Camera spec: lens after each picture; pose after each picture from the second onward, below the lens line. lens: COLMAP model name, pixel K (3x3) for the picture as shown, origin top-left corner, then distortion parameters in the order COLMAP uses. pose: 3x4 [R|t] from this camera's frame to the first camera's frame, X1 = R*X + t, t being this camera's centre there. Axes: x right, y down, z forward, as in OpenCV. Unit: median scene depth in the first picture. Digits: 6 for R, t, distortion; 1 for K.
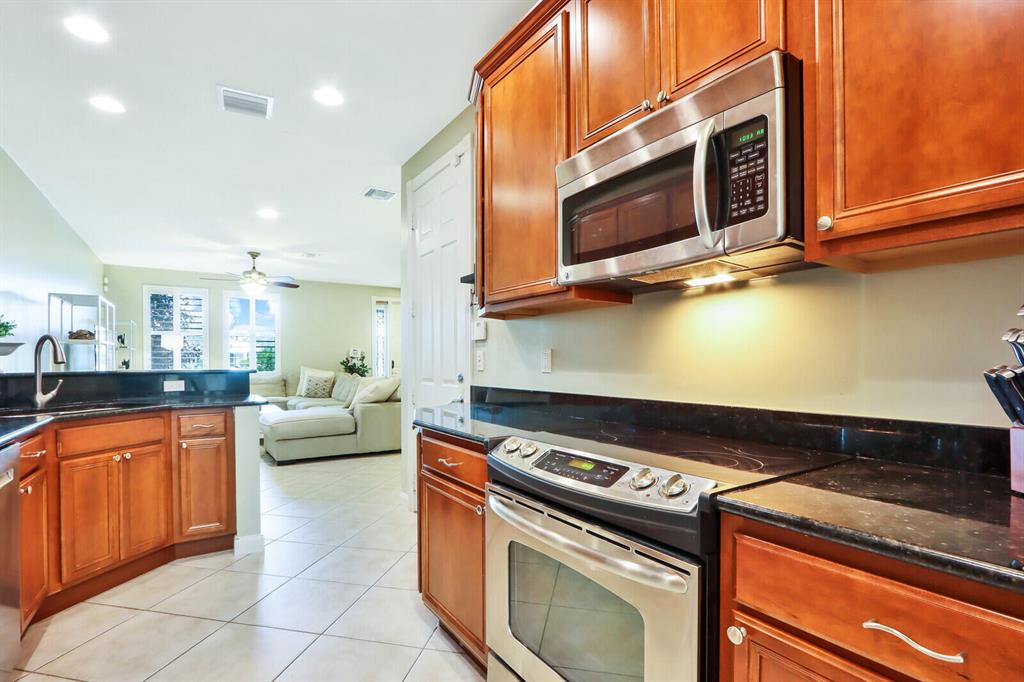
lens RADIAL K [[494.3, 0, 500.6], [0, 494.3, 367.6], [0, 0, 1]] dist [-0.001425, 0.000360]
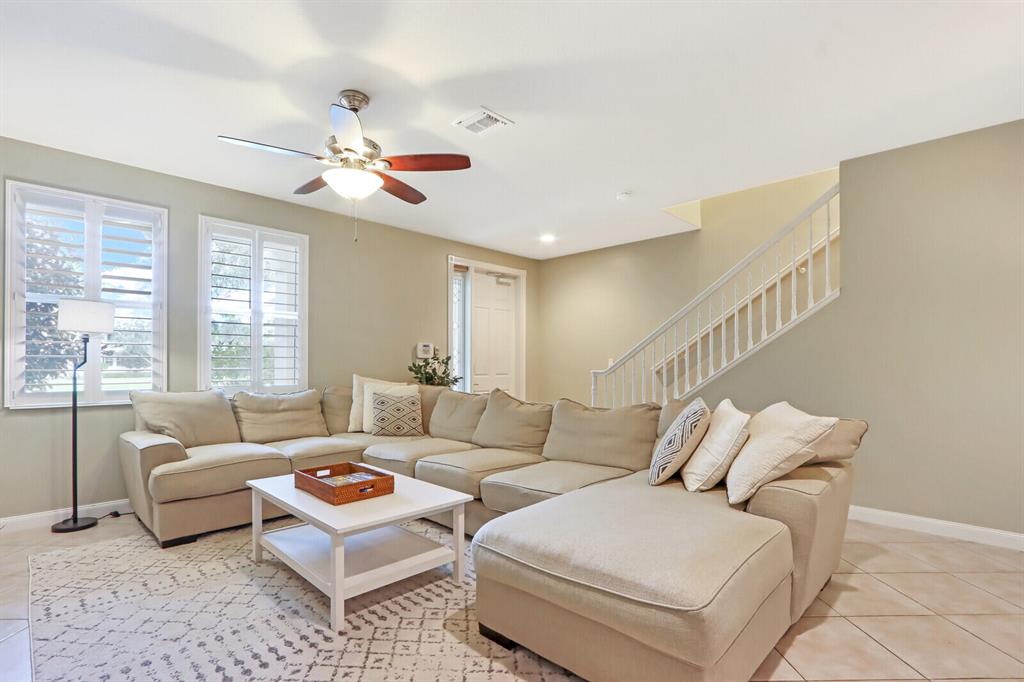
lens RADIAL K [[494.3, 0, 500.6], [0, 494.3, 367.6], [0, 0, 1]] dist [-0.001425, 0.000360]
pose [[0.976191, 0.001110, 0.216912, -0.619902], [0.000436, 0.999975, -0.007080, -0.010516], [-0.216914, 0.007006, 0.976166, 0.768641]]
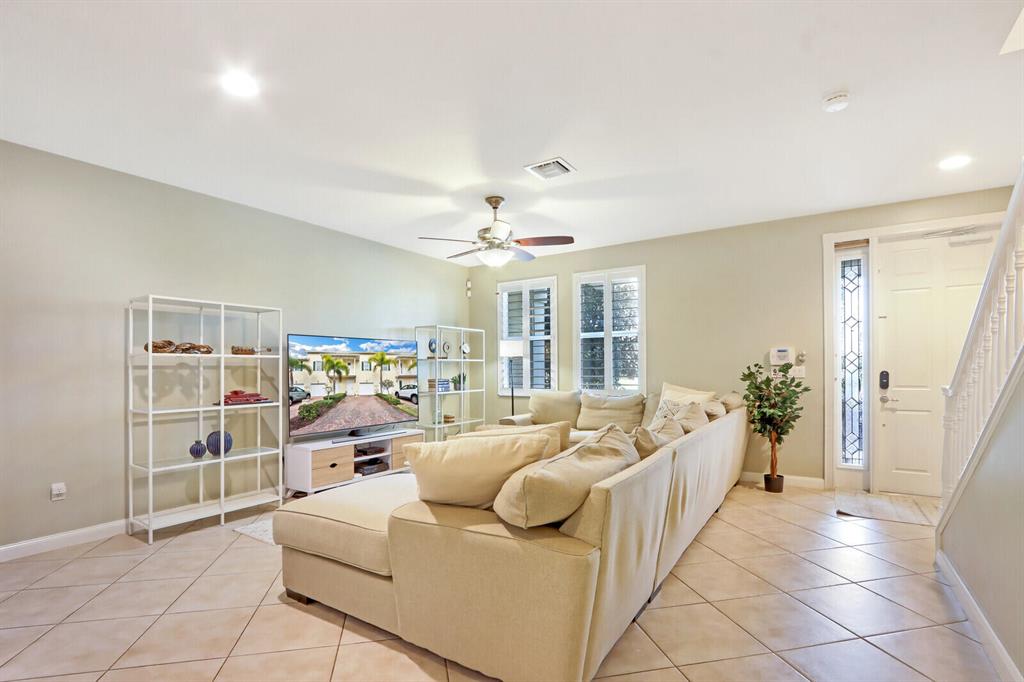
lens RADIAL K [[494.3, 0, 500.6], [0, 494.3, 367.6], [0, 0, 1]] dist [-0.001425, 0.000360]
pose [[0.403907, -0.005914, -0.914781, 0.084809], [-0.006656, 0.999934, -0.009403, -0.022406], [0.914776, 0.009887, 0.403841, 1.003996]]
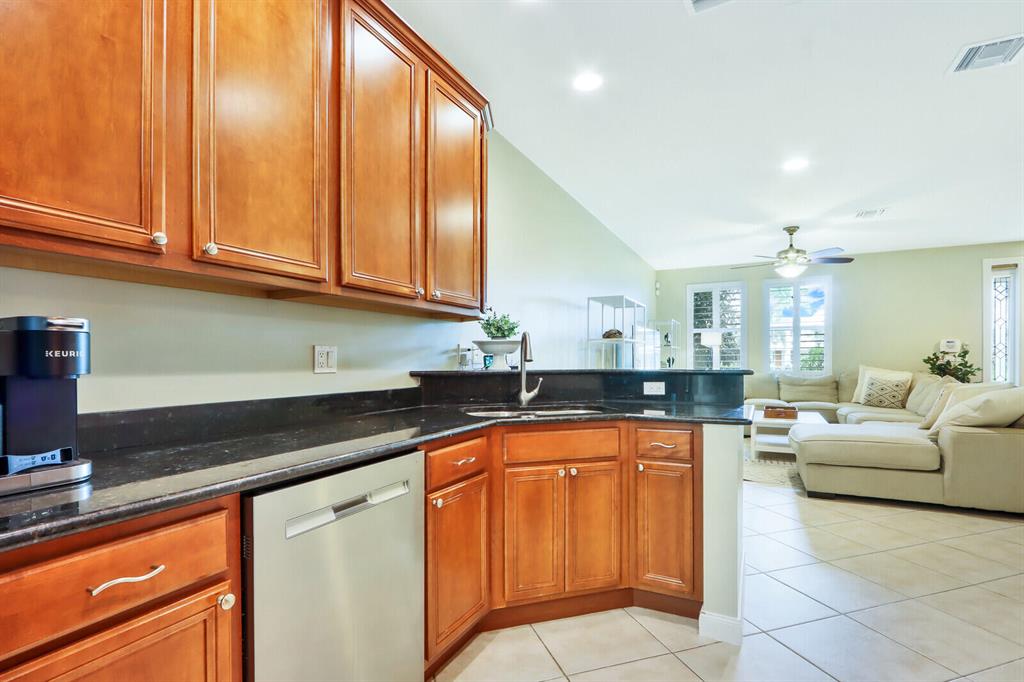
lens RADIAL K [[489.6, 0, 495.6], [0, 489.6, 365.8], [0, 0, 1]] dist [-0.019820, 0.000687]
pose [[0.494610, 0.010082, -0.869057, -0.045665], [-0.008209, 0.999942, 0.006928, -0.002909], [0.869076, 0.003707, 0.494664, 0.218892]]
